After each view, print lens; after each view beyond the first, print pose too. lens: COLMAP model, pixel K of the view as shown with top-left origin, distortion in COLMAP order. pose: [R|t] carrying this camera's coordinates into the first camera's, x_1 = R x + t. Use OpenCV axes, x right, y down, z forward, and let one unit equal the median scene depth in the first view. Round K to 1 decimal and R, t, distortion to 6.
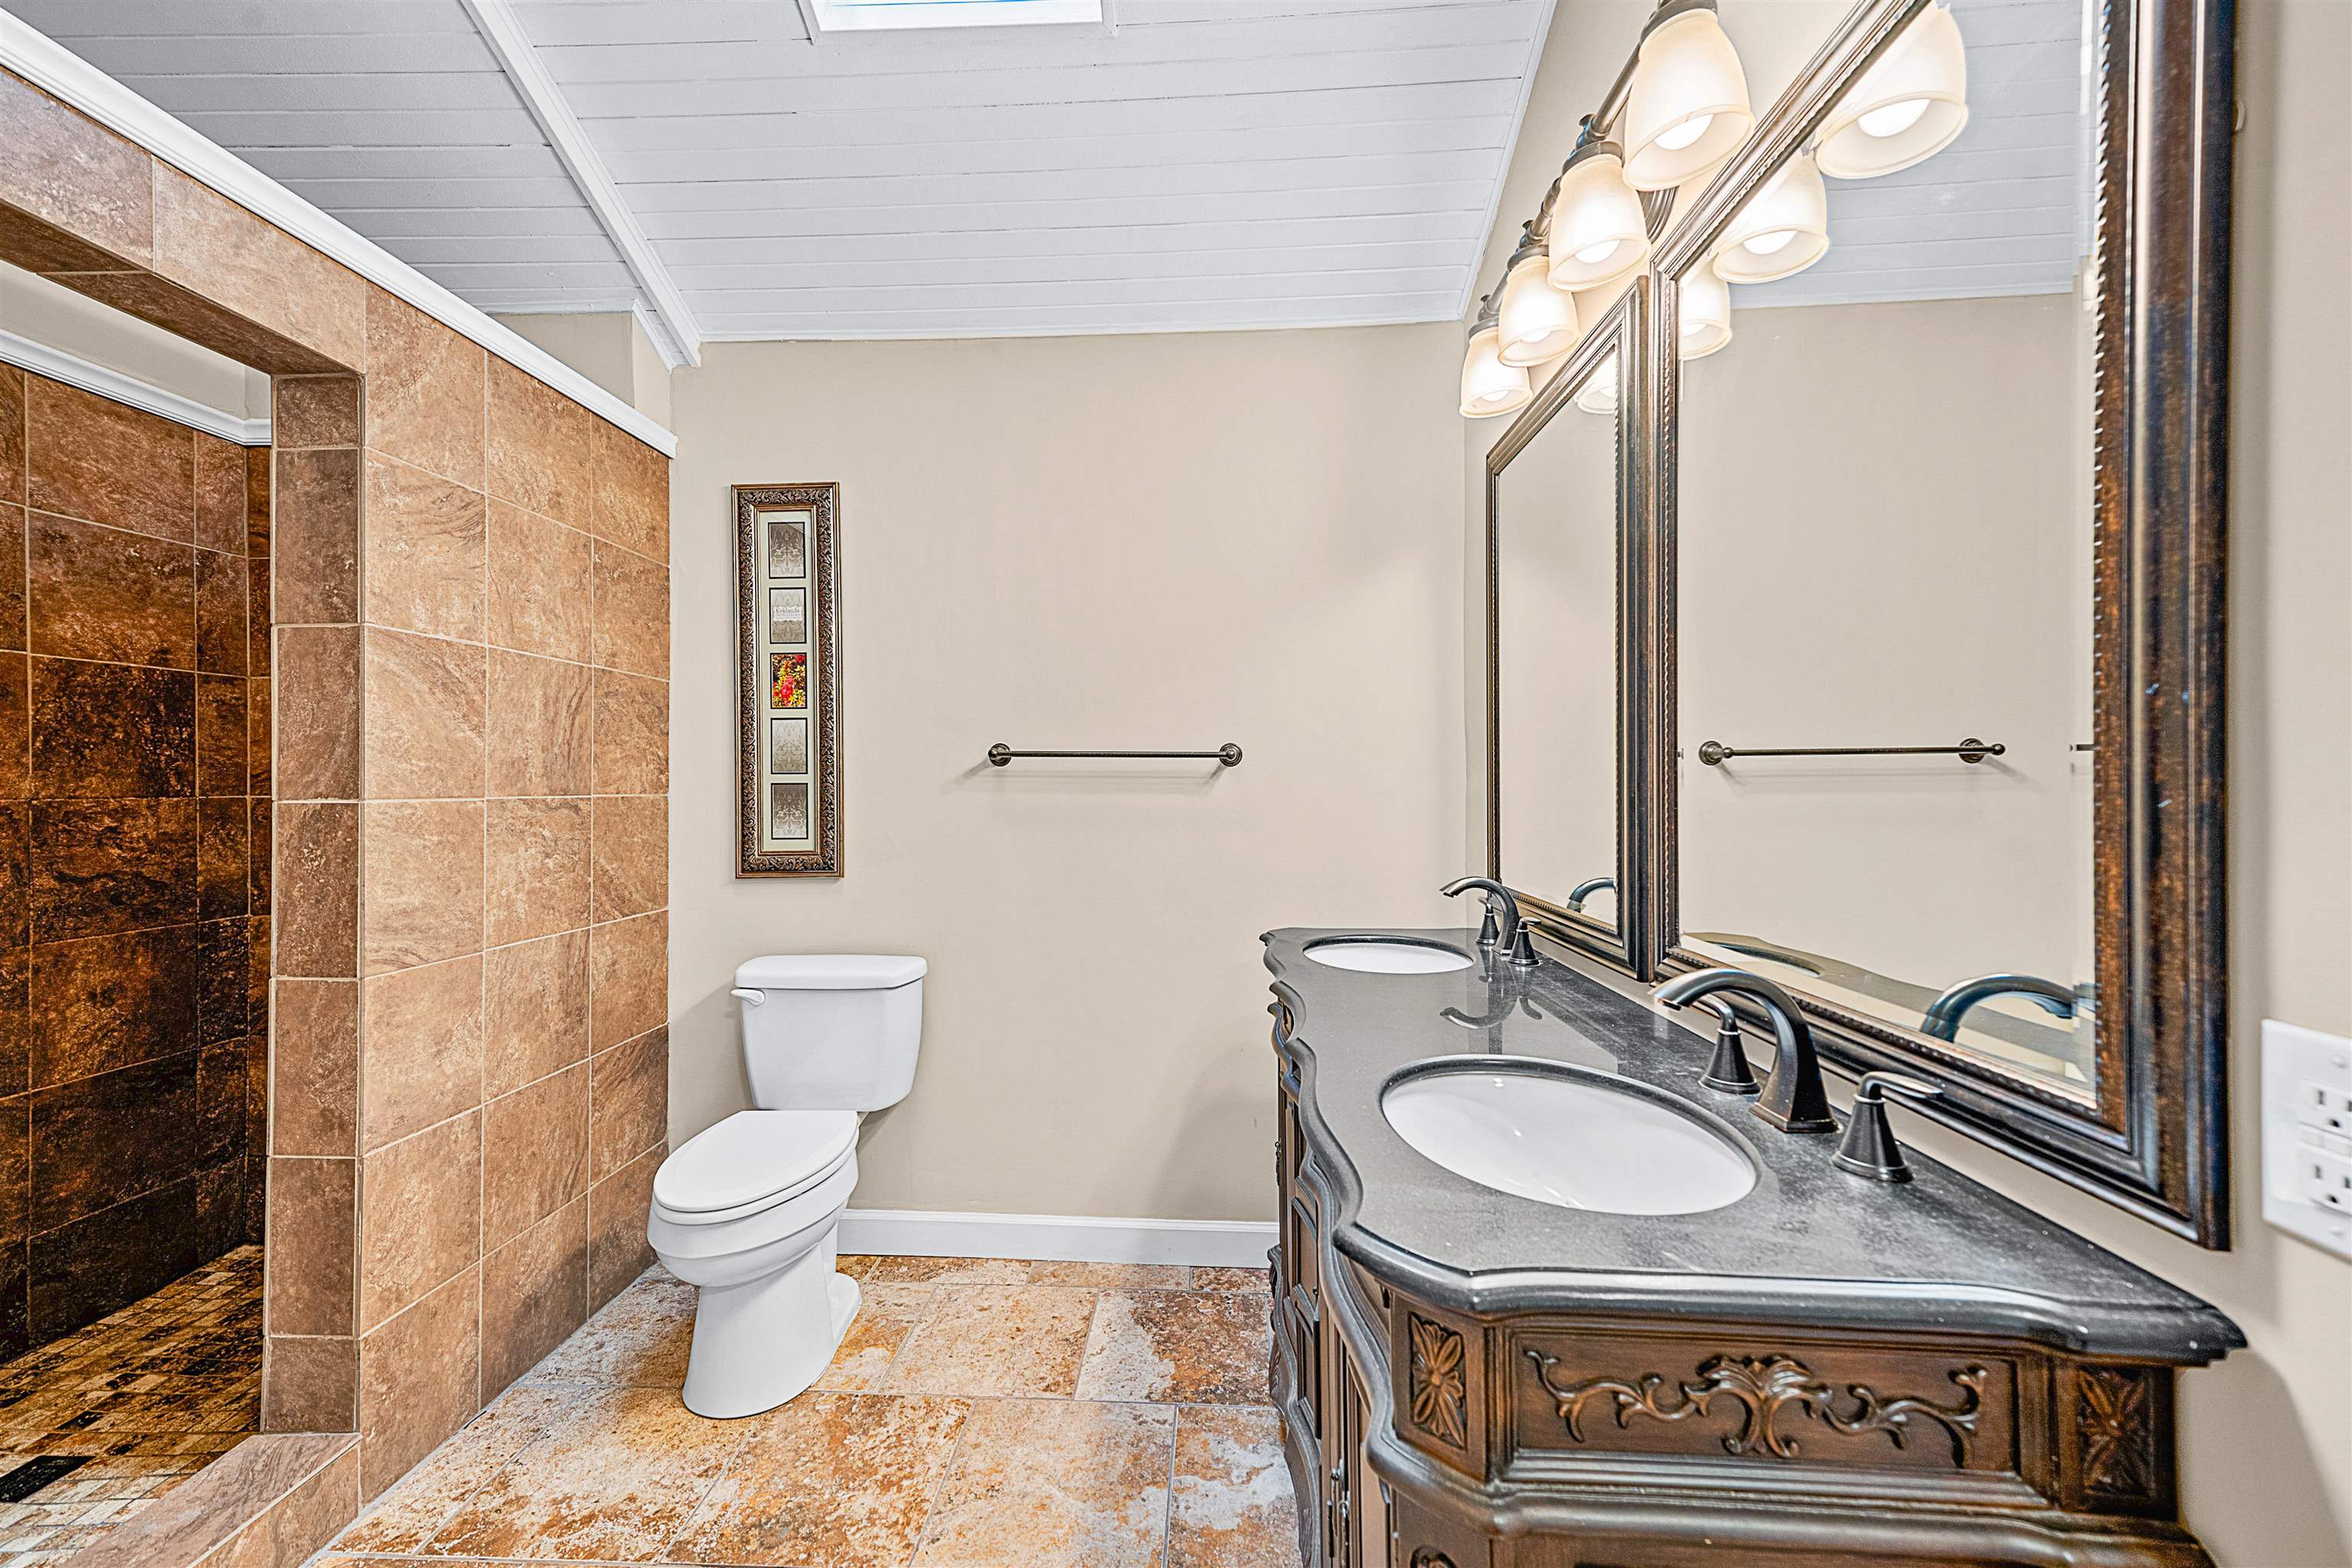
lens RADIAL K [[958.0, 0, 1194.7], [0, 958.0, 782.5], [0, 0, 1]] dist [0.024813, -0.001921]
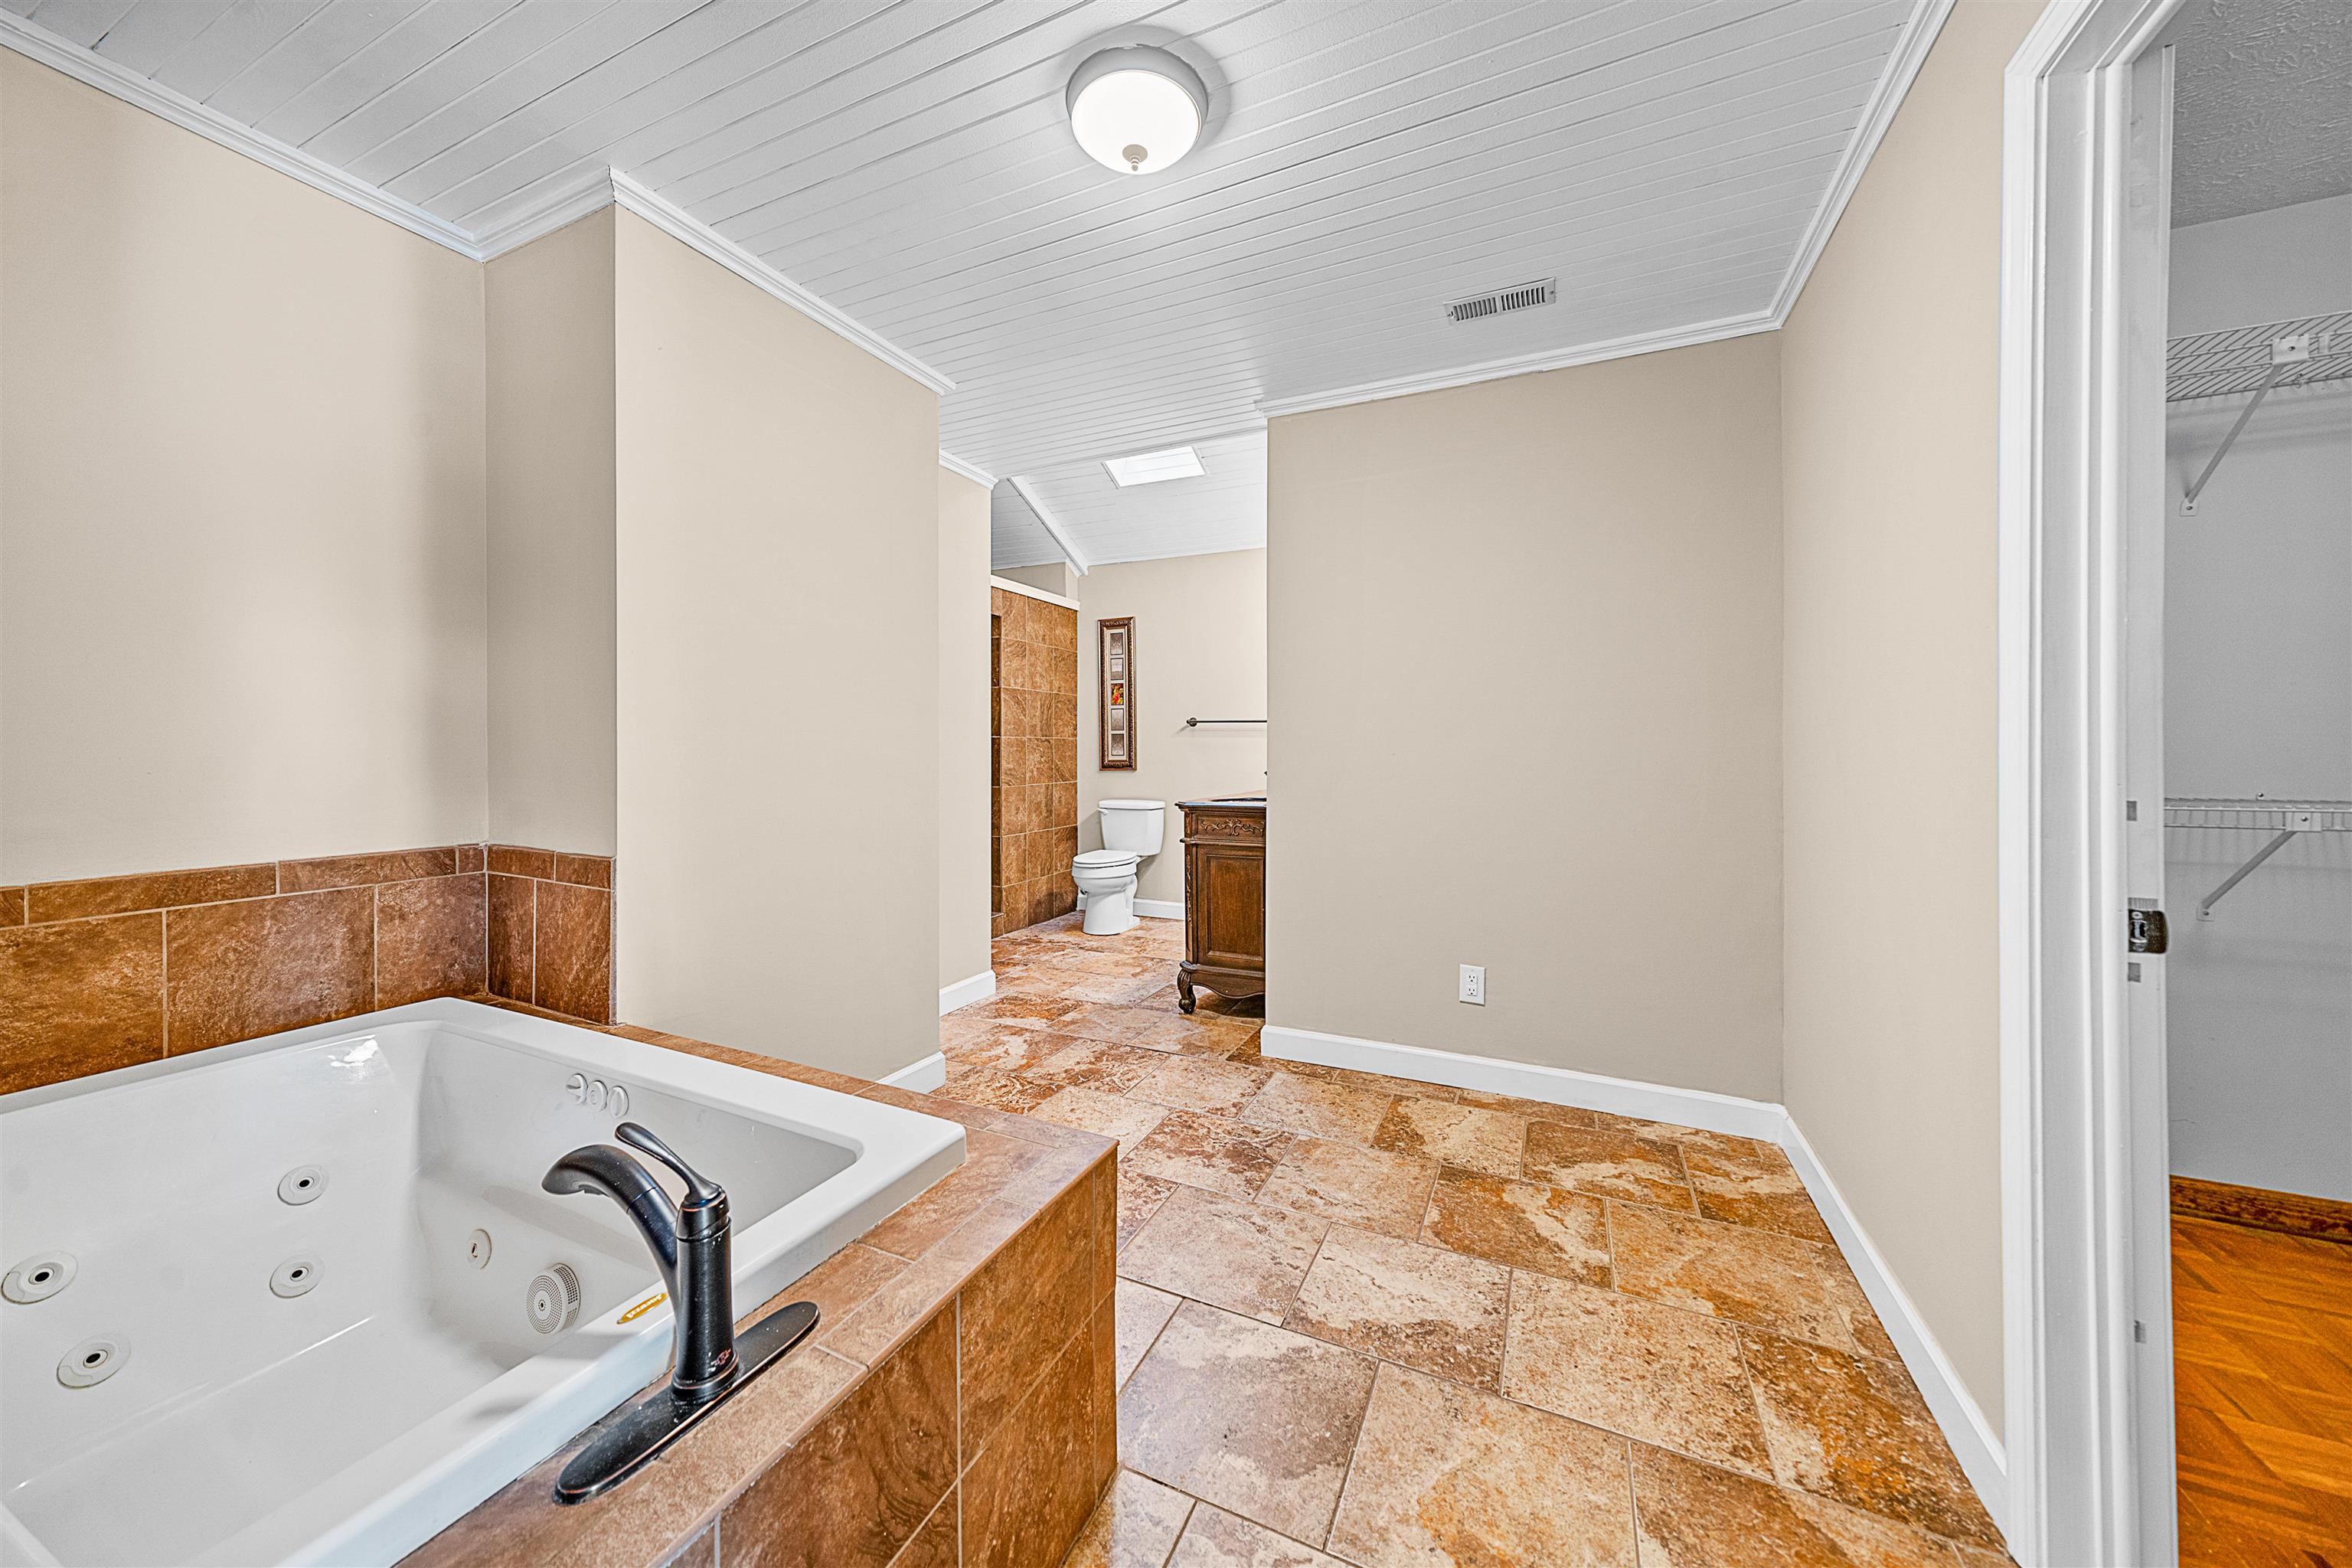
lens RADIAL K [[818.1, 0, 1212.1], [0, 818.1, 761.3], [0, 0, 1]] dist [0.011816, -0.000081]
pose [[0.944494, 0.005569, -0.328481, 0.660054], [0.000650, 0.999823, 0.018819, 0.041024], [0.328528, -0.017988, 0.944323, -1.214836]]
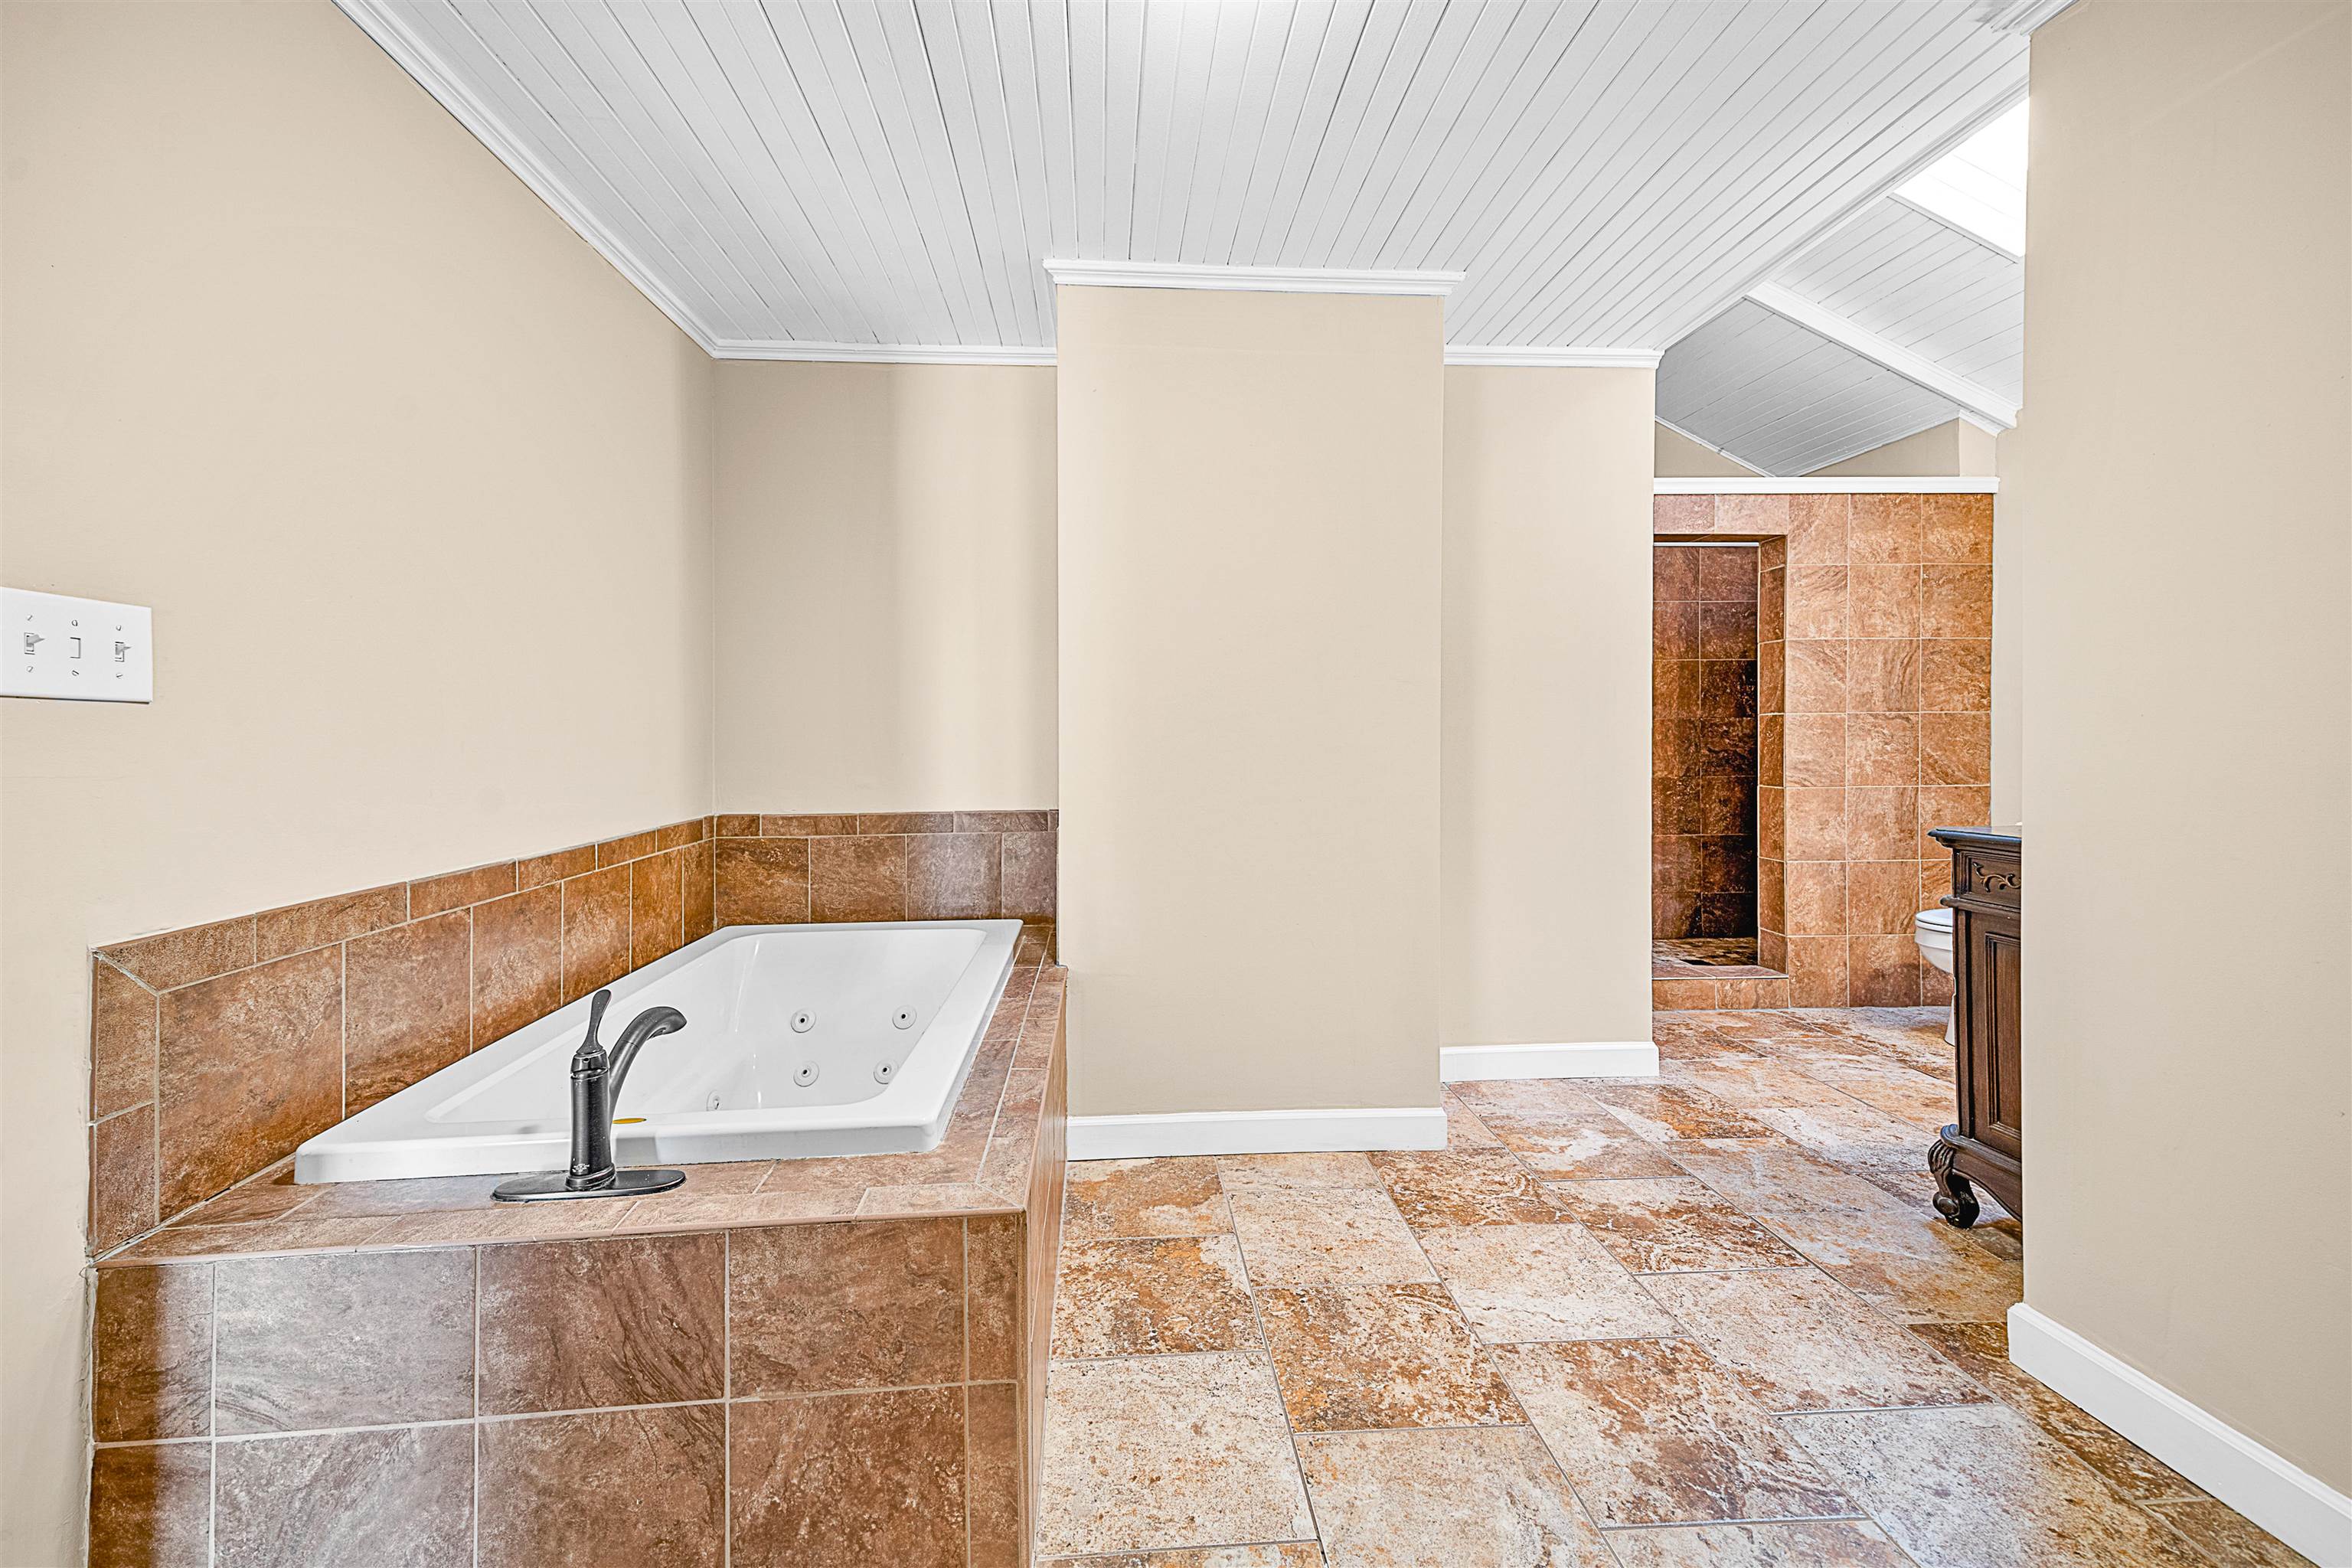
lens RADIAL K [[958.0, 0, 1162.0], [0, 958.0, 748.0], [0, 0, 1]] dist [0.024813, -0.001921]
pose [[0.141181, 0.012150, -0.989909, 0.996648], [0.010944, 0.999844, 0.013833, 0.042180], [0.989923, -0.012786, 0.141026, -0.659706]]
